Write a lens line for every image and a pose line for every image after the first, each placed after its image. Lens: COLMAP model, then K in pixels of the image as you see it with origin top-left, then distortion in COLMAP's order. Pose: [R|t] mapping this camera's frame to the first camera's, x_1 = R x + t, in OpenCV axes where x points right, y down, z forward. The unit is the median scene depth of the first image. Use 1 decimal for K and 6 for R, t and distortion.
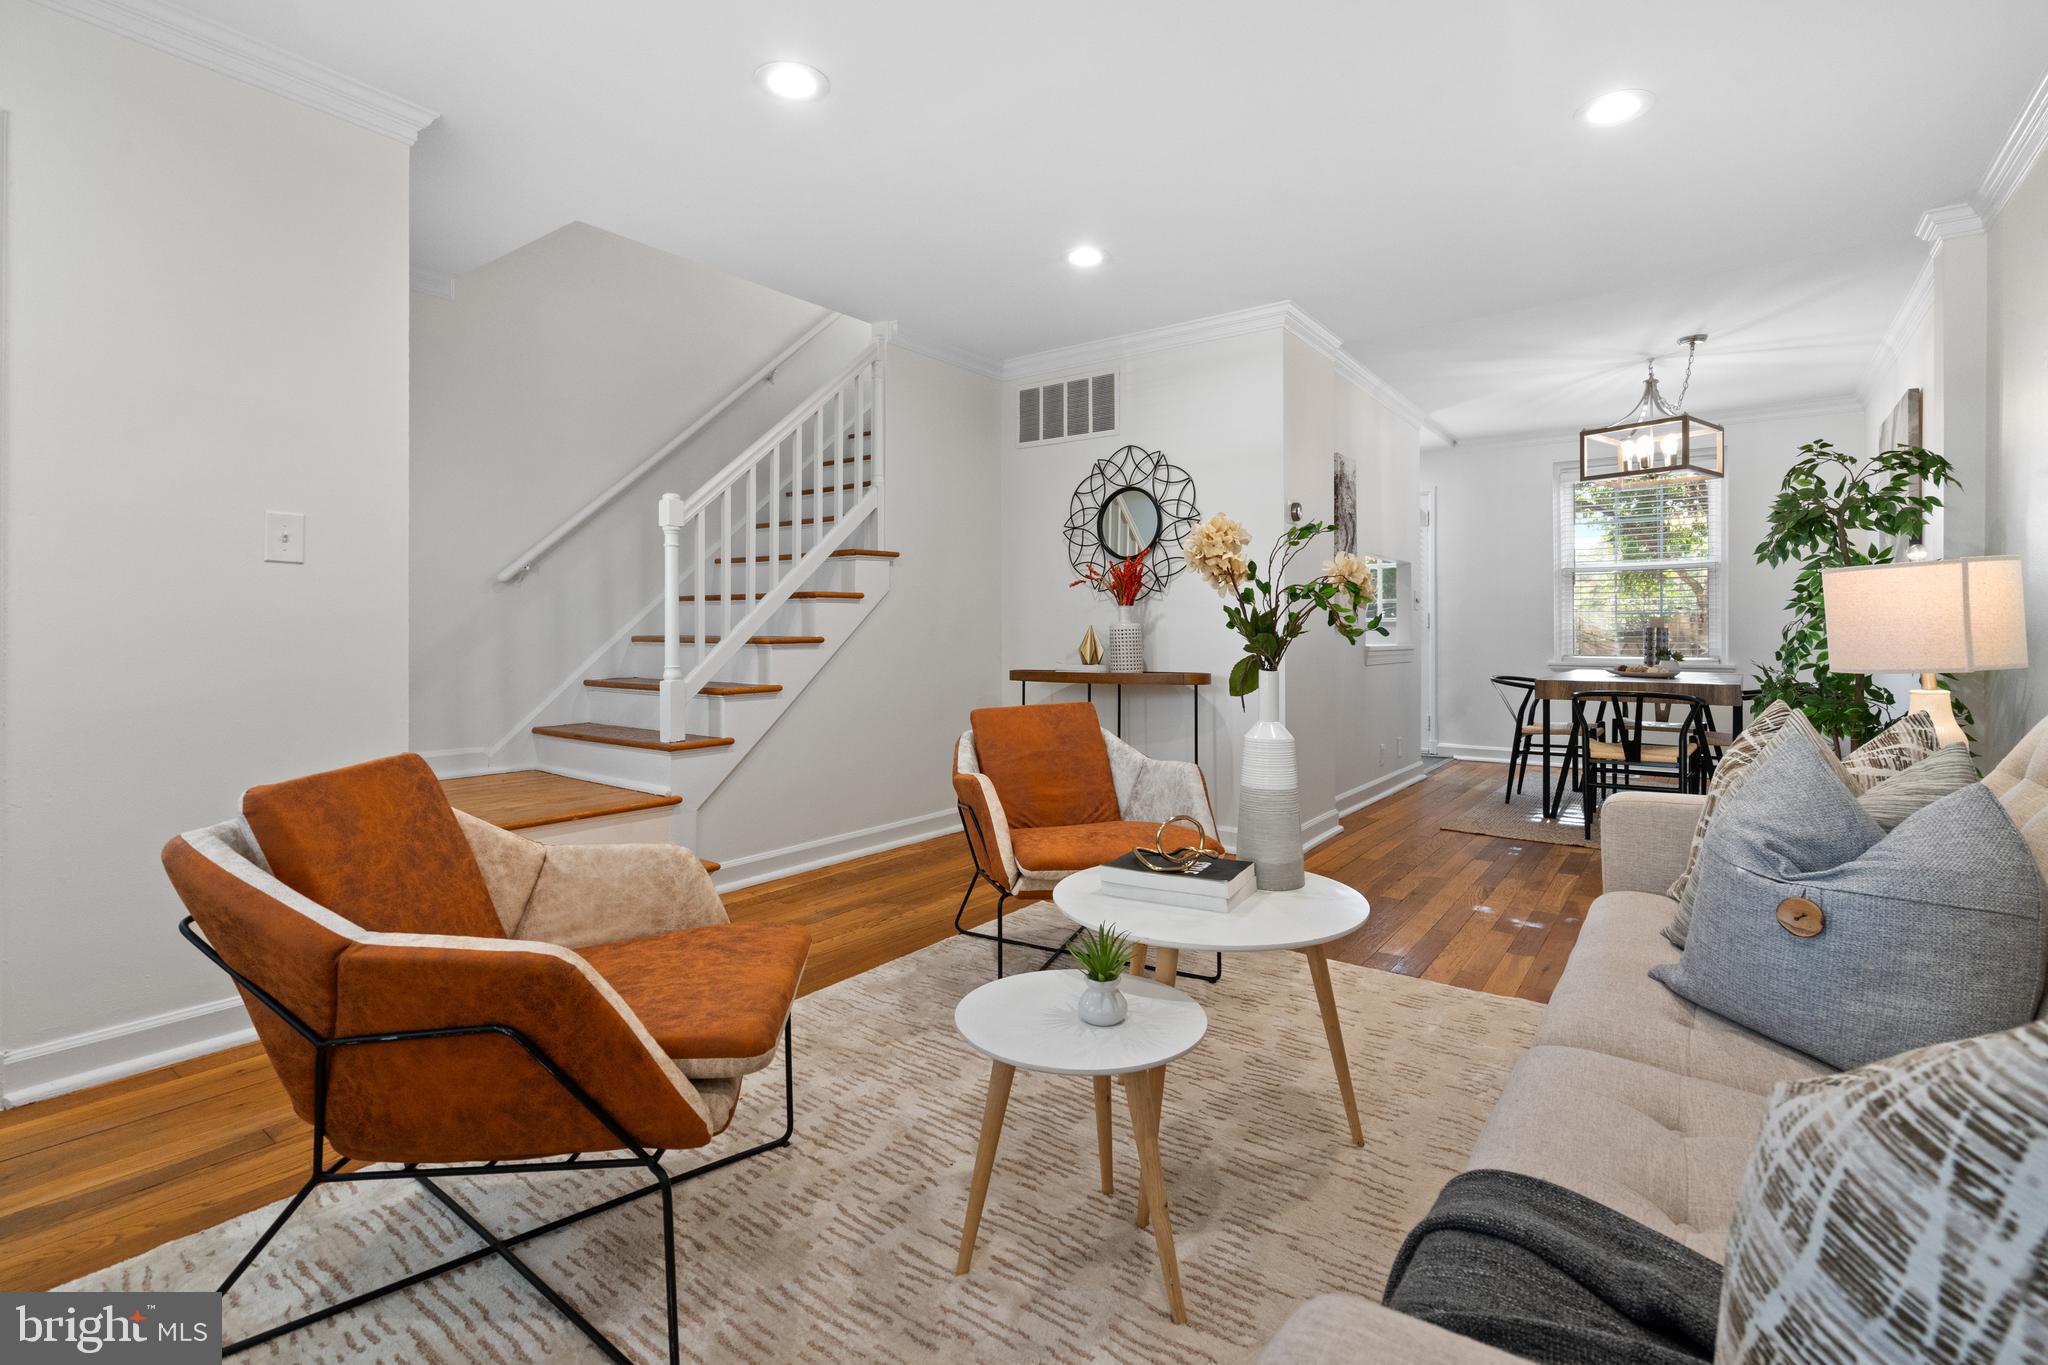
lens RADIAL K [[932.4, 0, 1021.1], [0, 932.4, 624.6], [0, 0, 1]] dist [-0.007828, 0.003622]
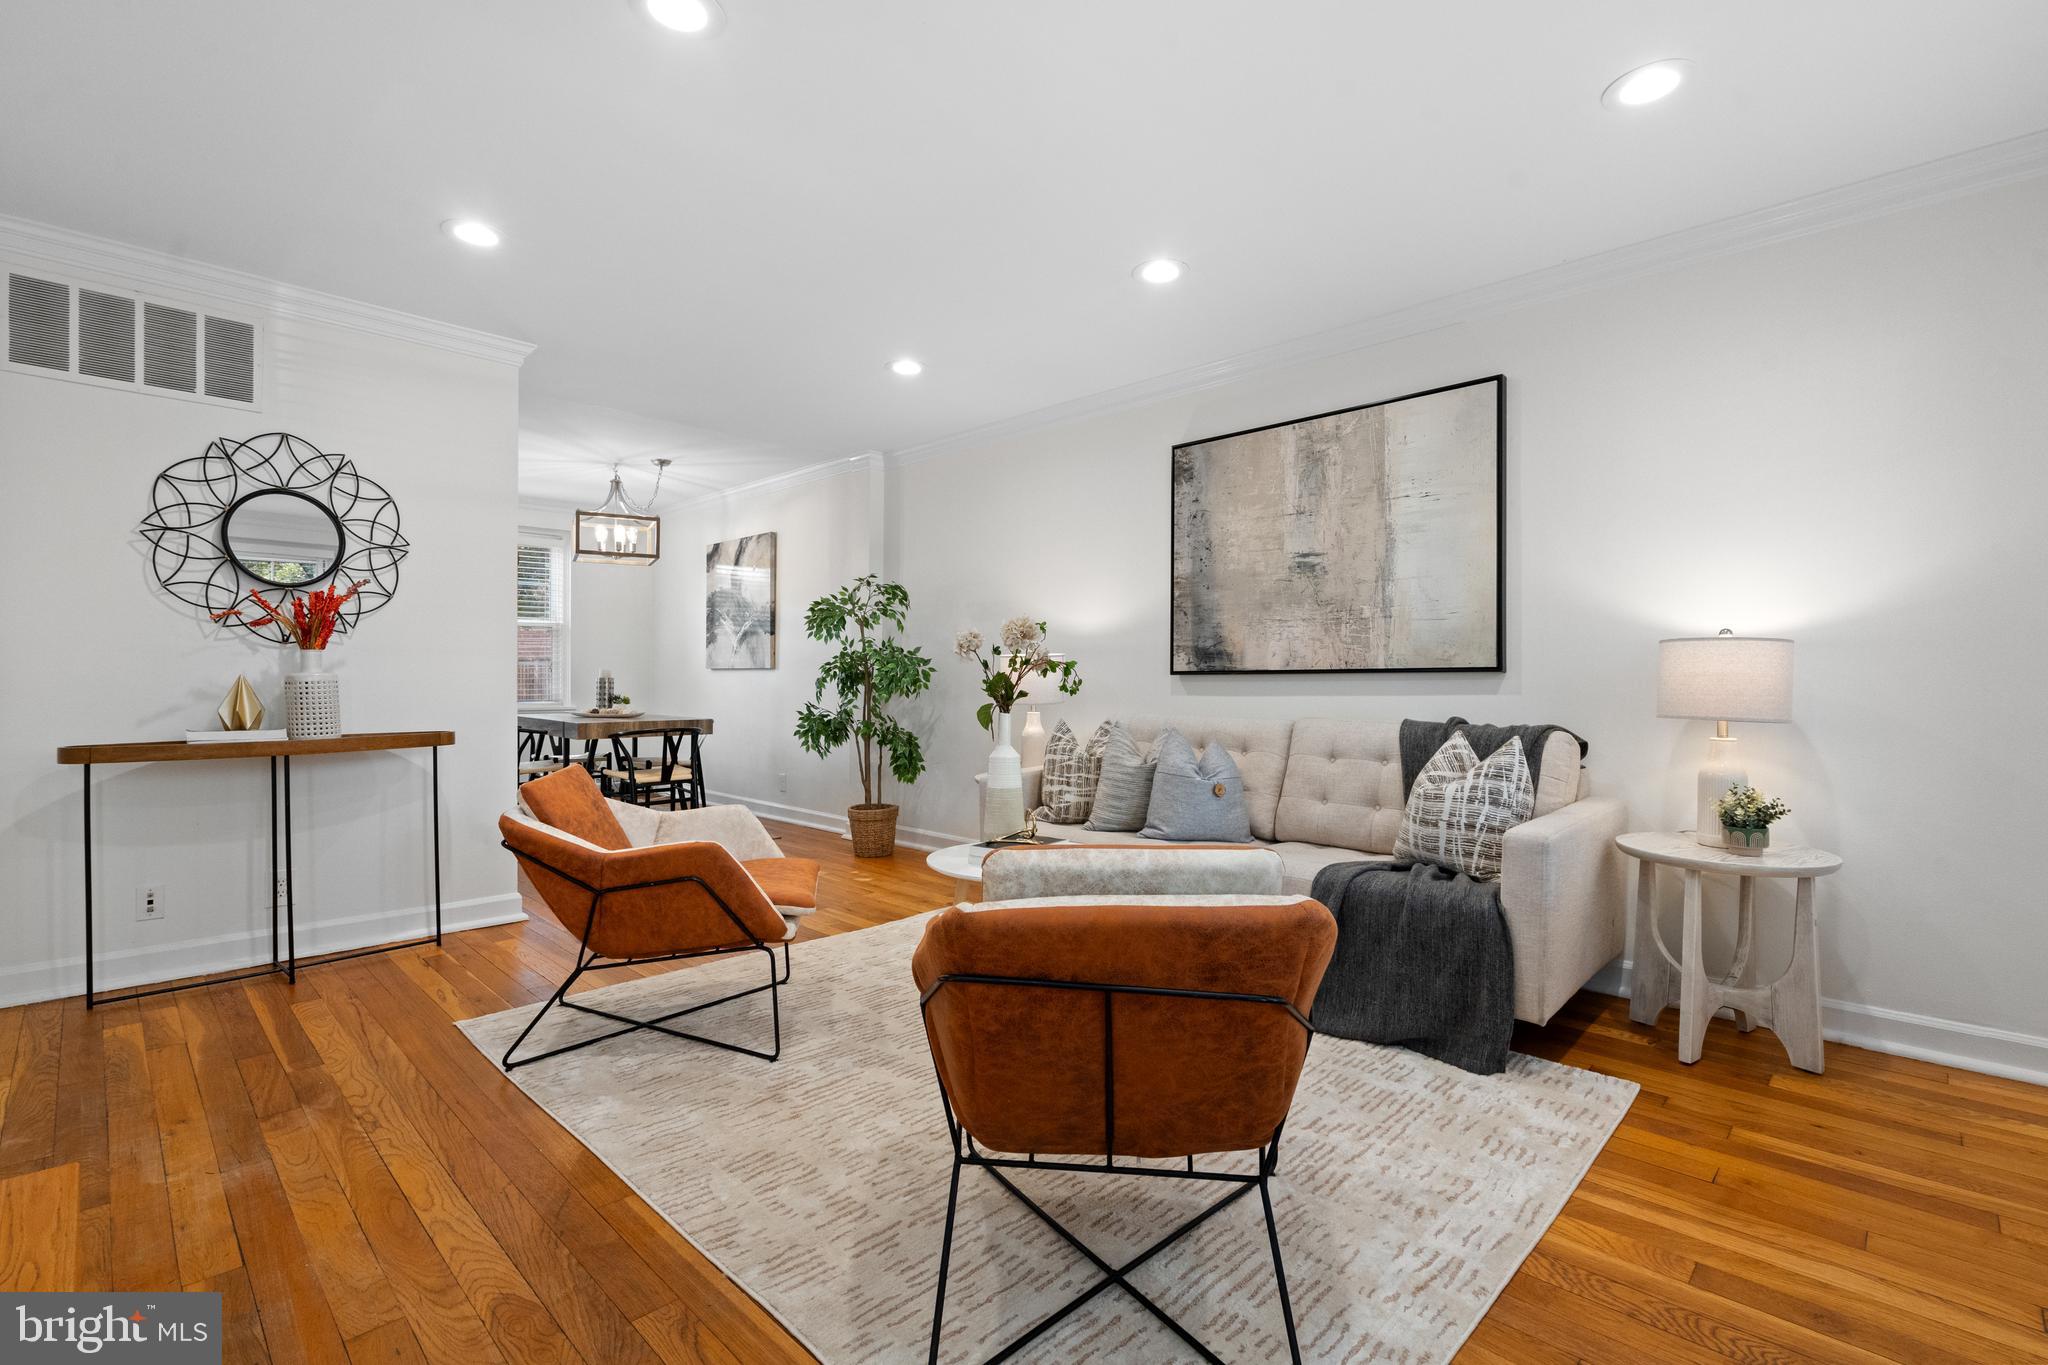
lens RADIAL K [[932.4, 0, 1010.1], [0, 932.4, 678.1], [0, 0, 1]] dist [-0.007828, 0.003622]
pose [[0.145887, 0.001219, 0.989300, -0.524835], [-0.012462, 0.999922, 0.000605, -0.004474], [-0.989223, -0.012417, 0.145891, 0.312455]]
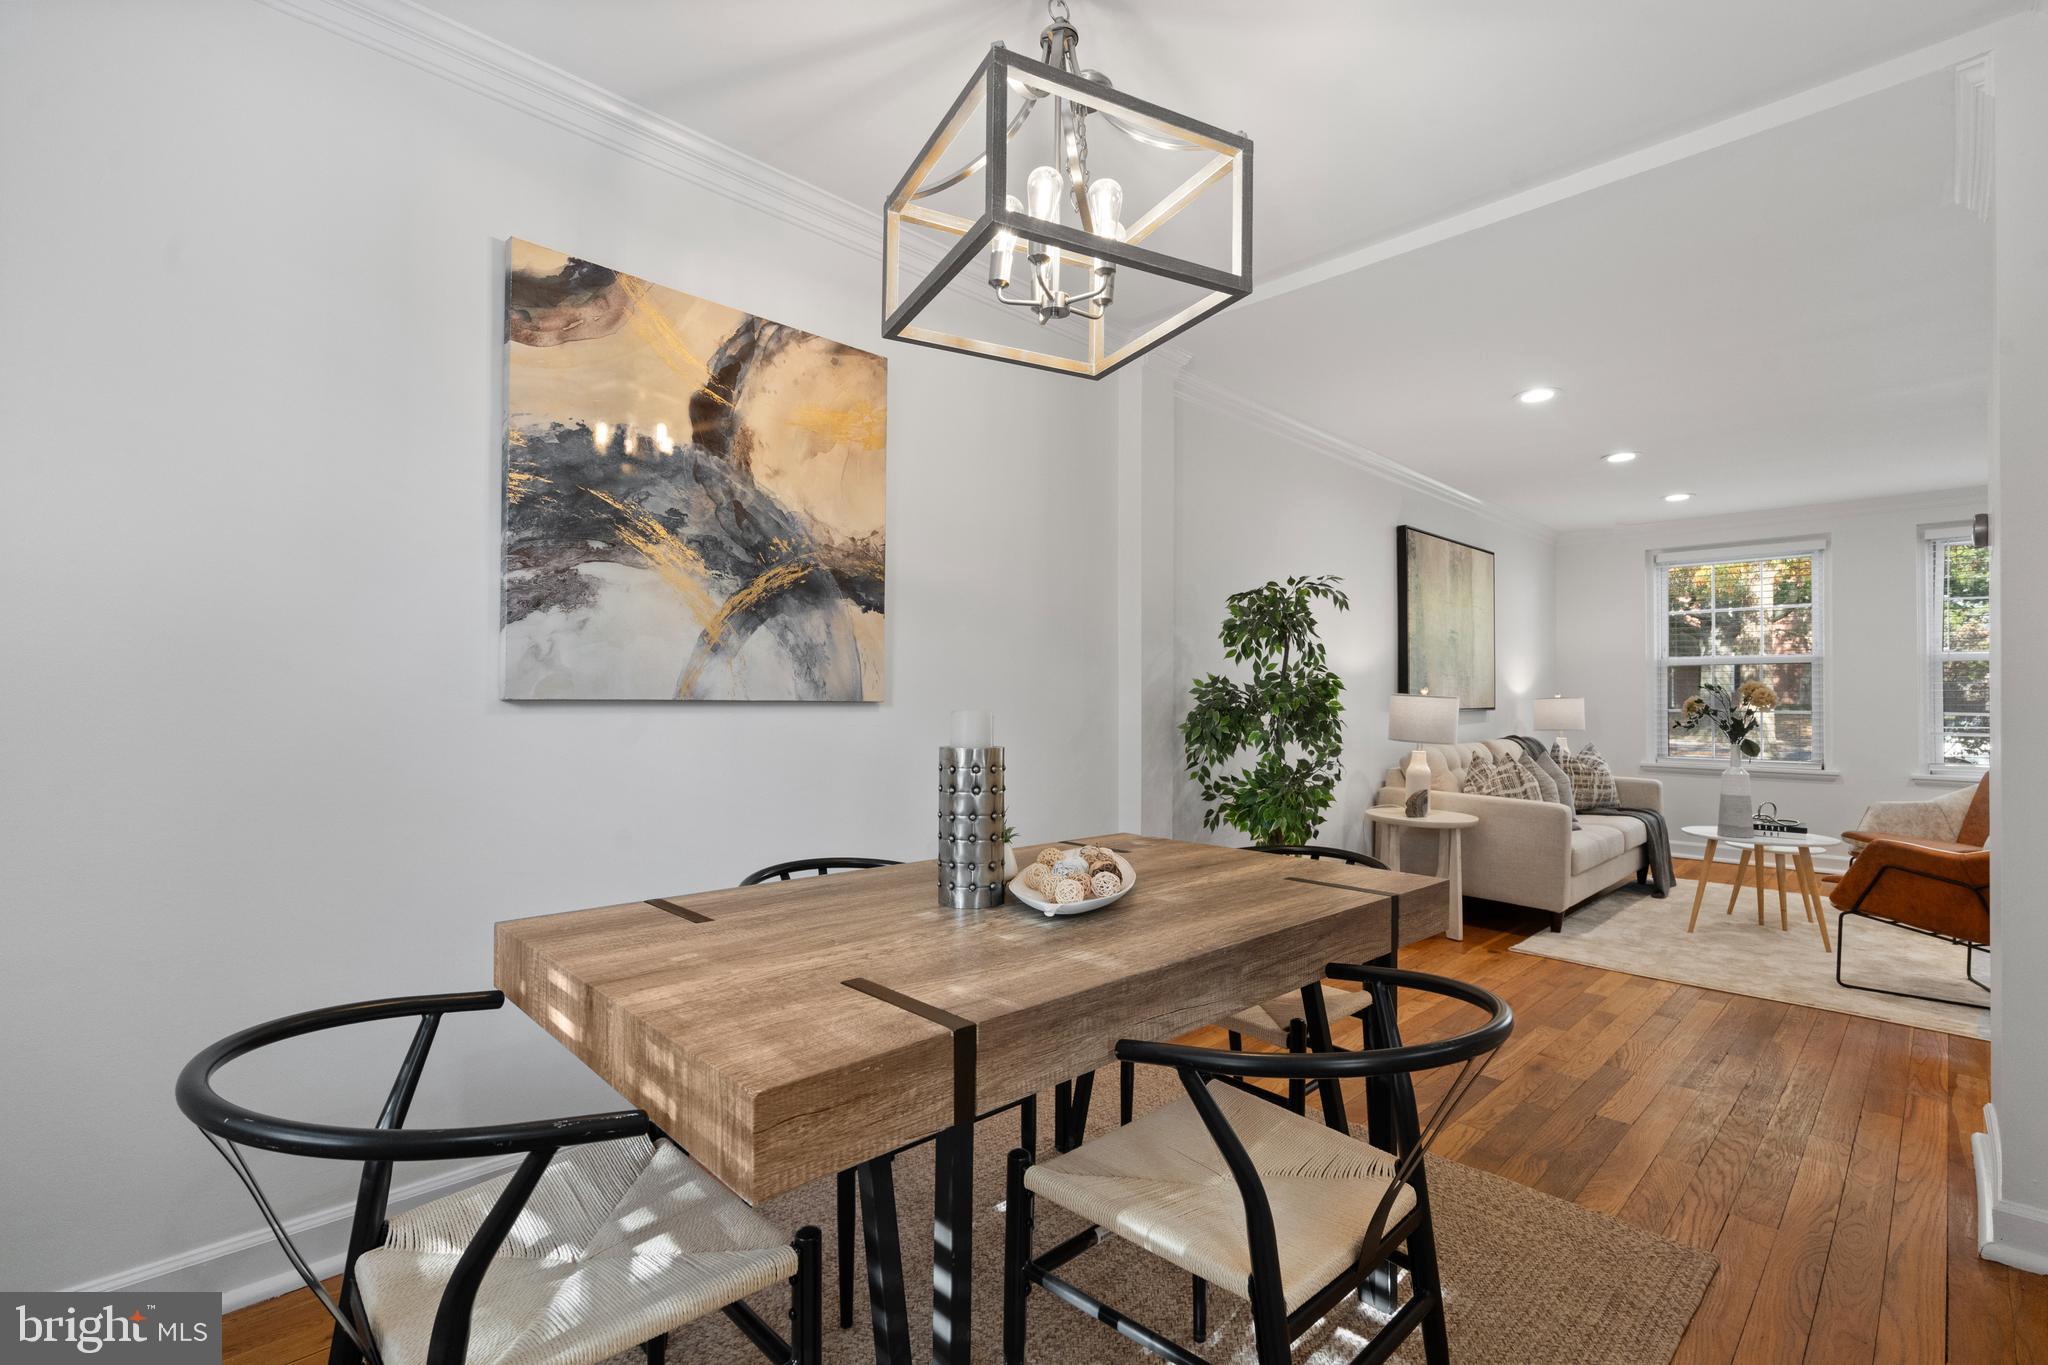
lens RADIAL K [[932.4, 0, 1009.8], [0, 932.4, 685.0], [0, 0, 1]] dist [-0.007828, 0.003622]
pose [[-0.988975, -0.005878, 0.147966, 0.697768], [-0.009321, 0.999701, -0.022588, -0.012442], [-0.147789, -0.023718, -0.988734, 1.453540]]
